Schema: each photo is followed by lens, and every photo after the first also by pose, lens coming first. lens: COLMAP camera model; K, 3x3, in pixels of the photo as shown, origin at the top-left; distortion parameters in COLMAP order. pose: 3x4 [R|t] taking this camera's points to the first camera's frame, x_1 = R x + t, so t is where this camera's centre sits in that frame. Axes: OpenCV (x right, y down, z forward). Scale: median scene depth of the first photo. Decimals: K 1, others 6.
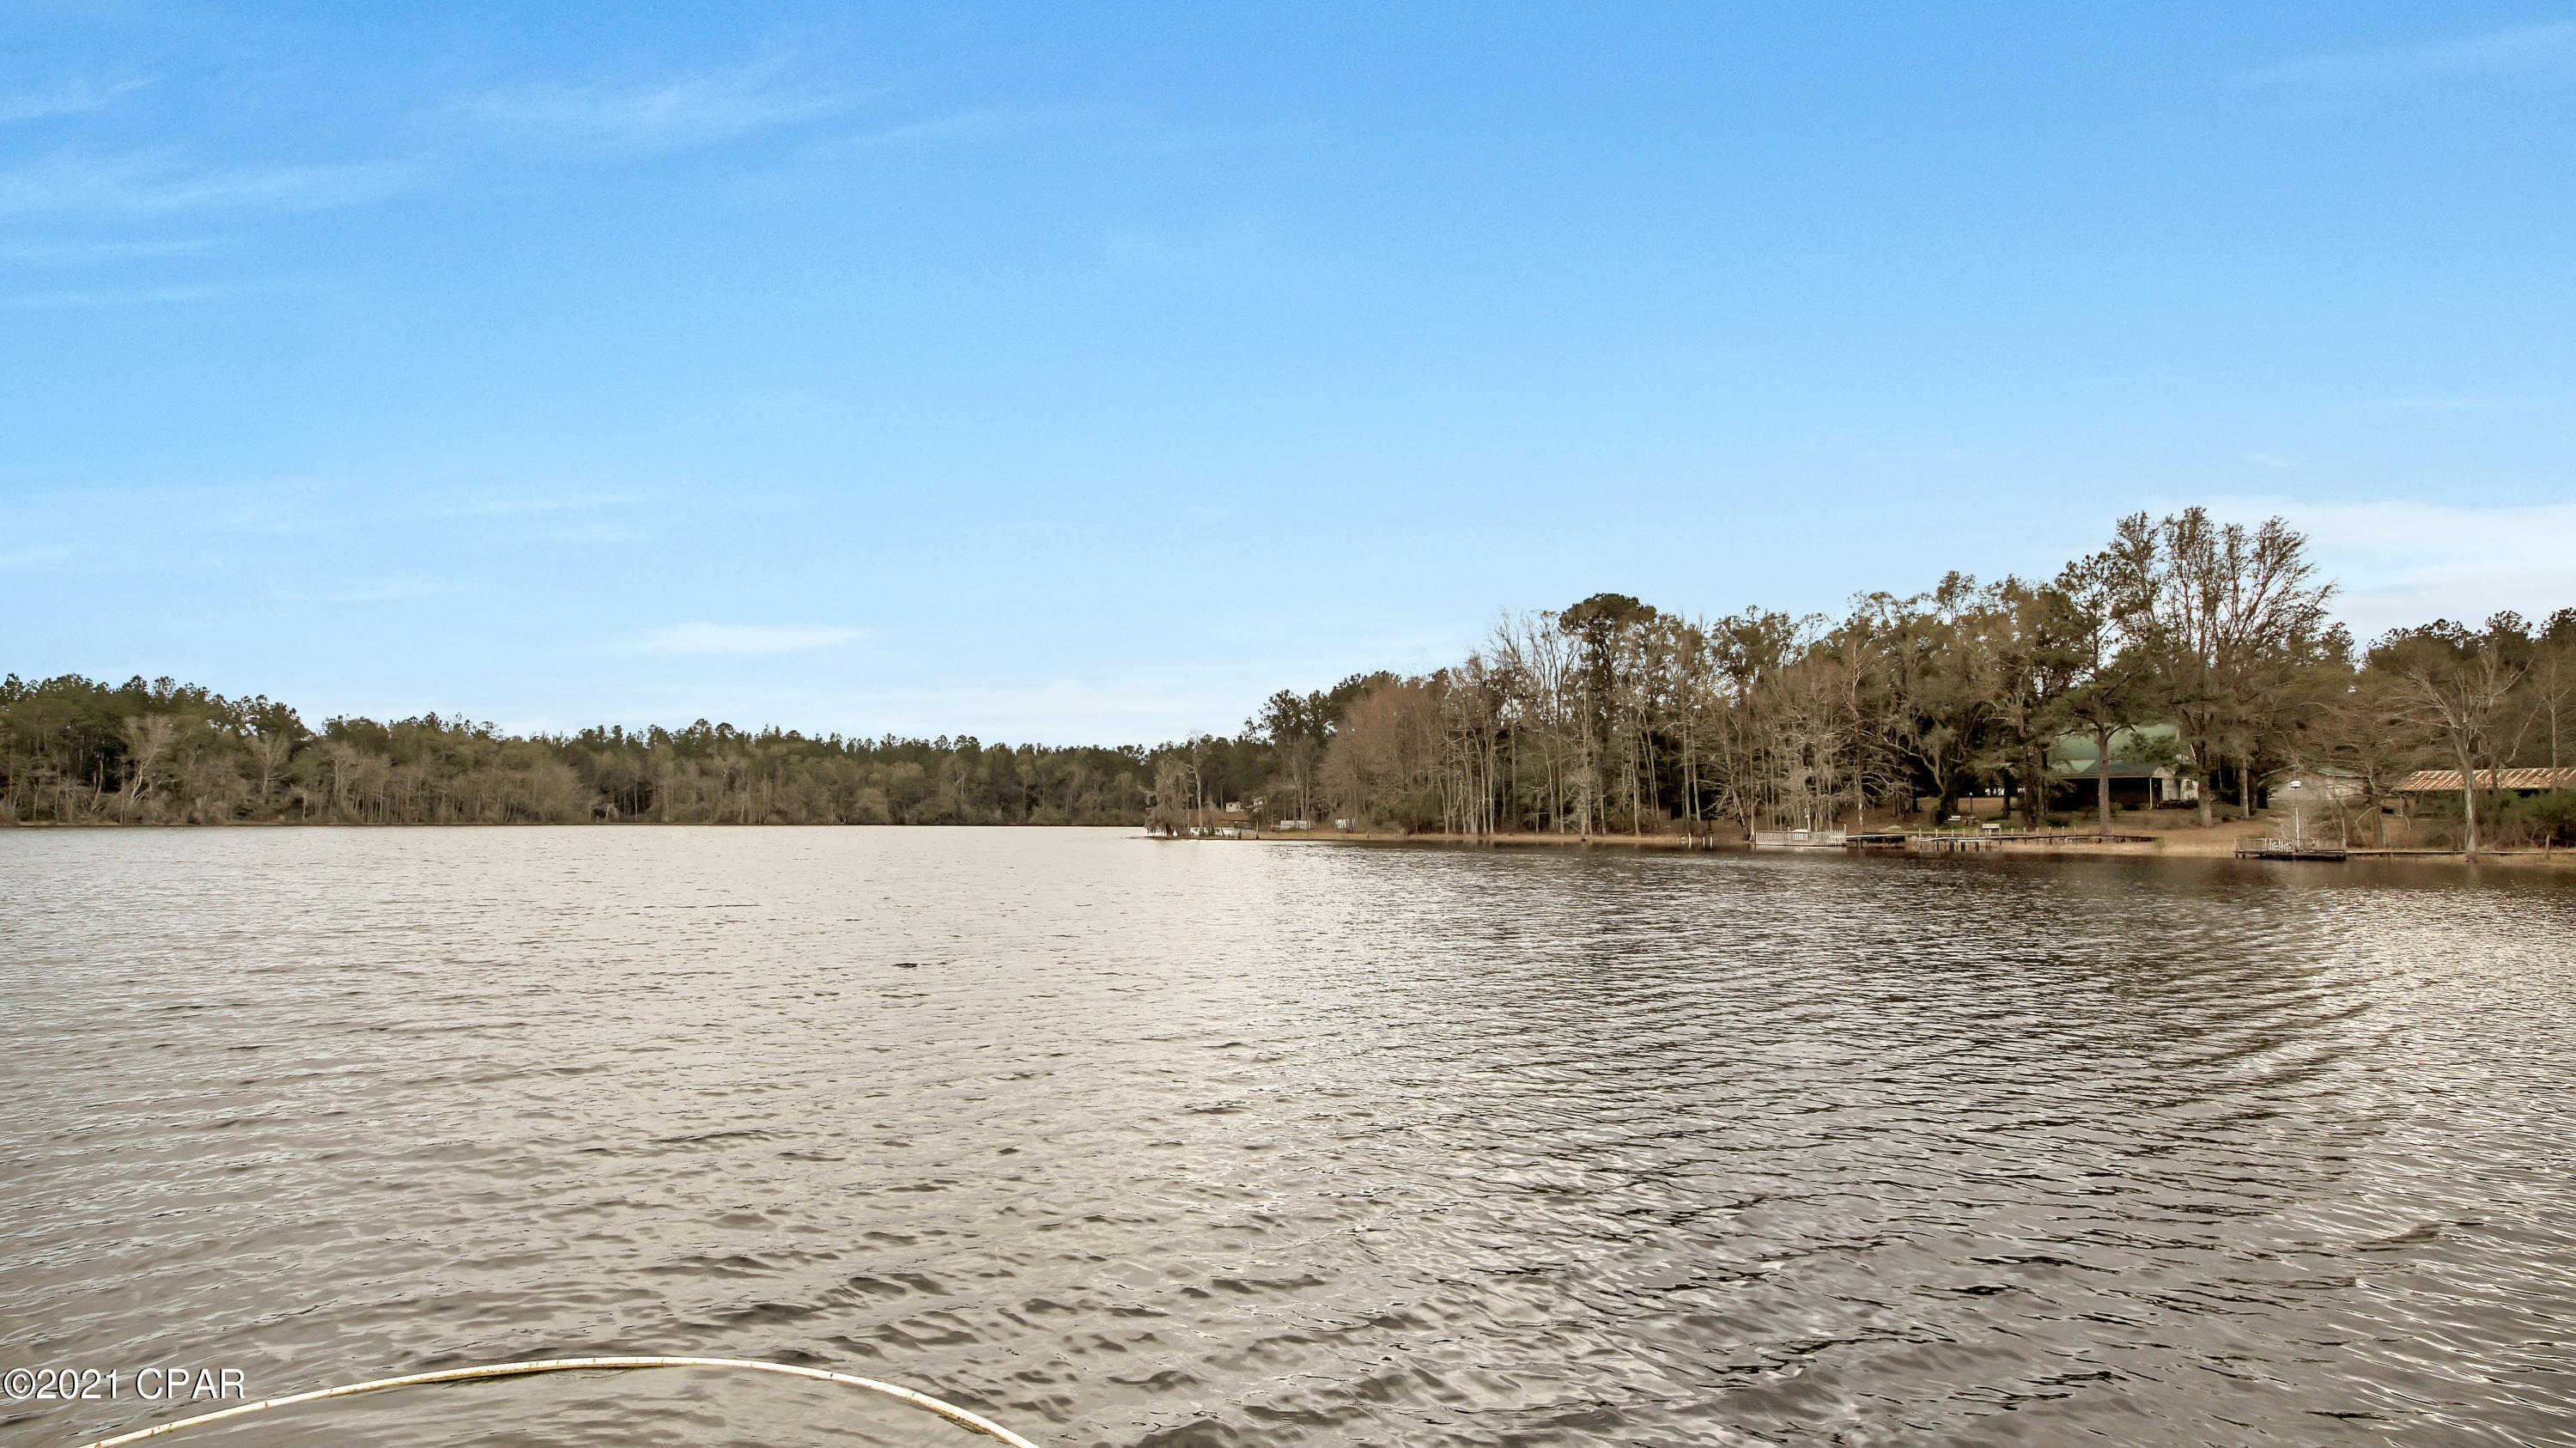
lens RADIAL K [[1158.5, 0, 1283.8], [0, 1158.5, 740.4], [0, 0, 1]] dist [-0.011345, 0.003010]
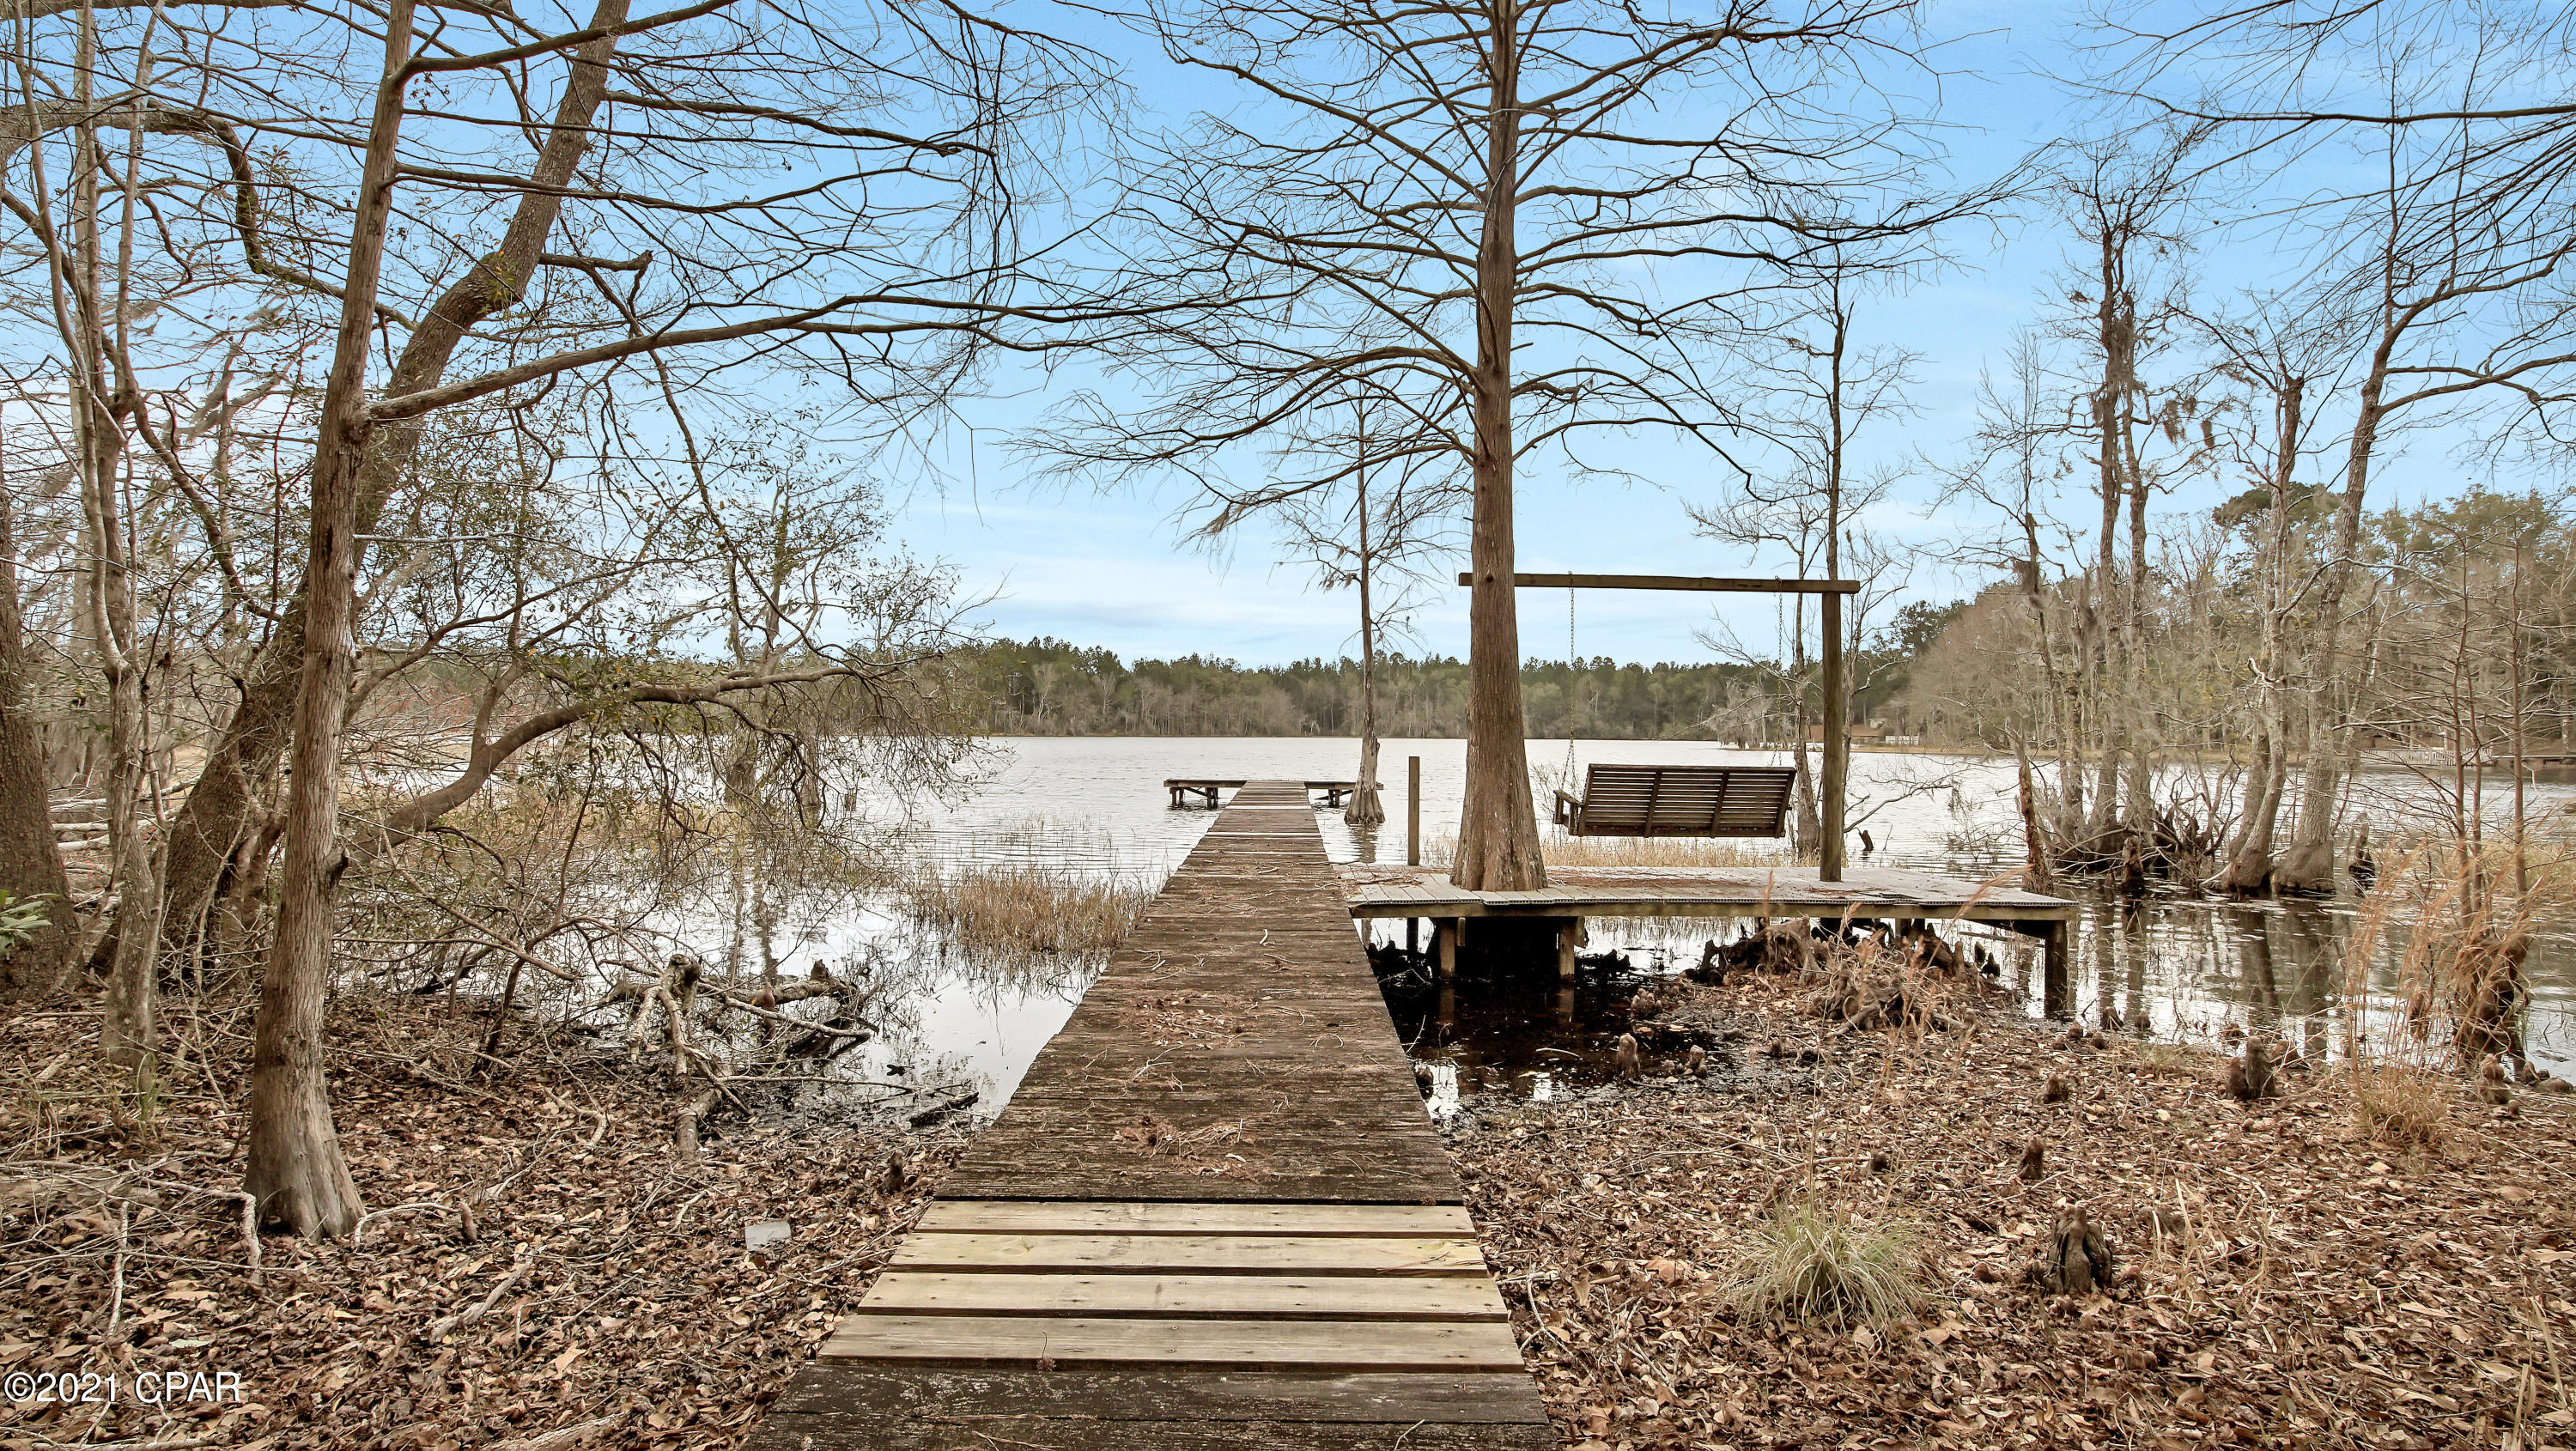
lens RADIAL K [[1158.3, 0, 1294.3], [0, 1158.3, 730.7], [0, 0, 1]] dist [-0.011345, 0.003010]
pose [[0.854765, 0.002496, -0.519009, 0.077366], [0.031332, 0.997916, 0.056400, -0.008717], [0.518068, -0.064471, 0.852906, -0.128499]]
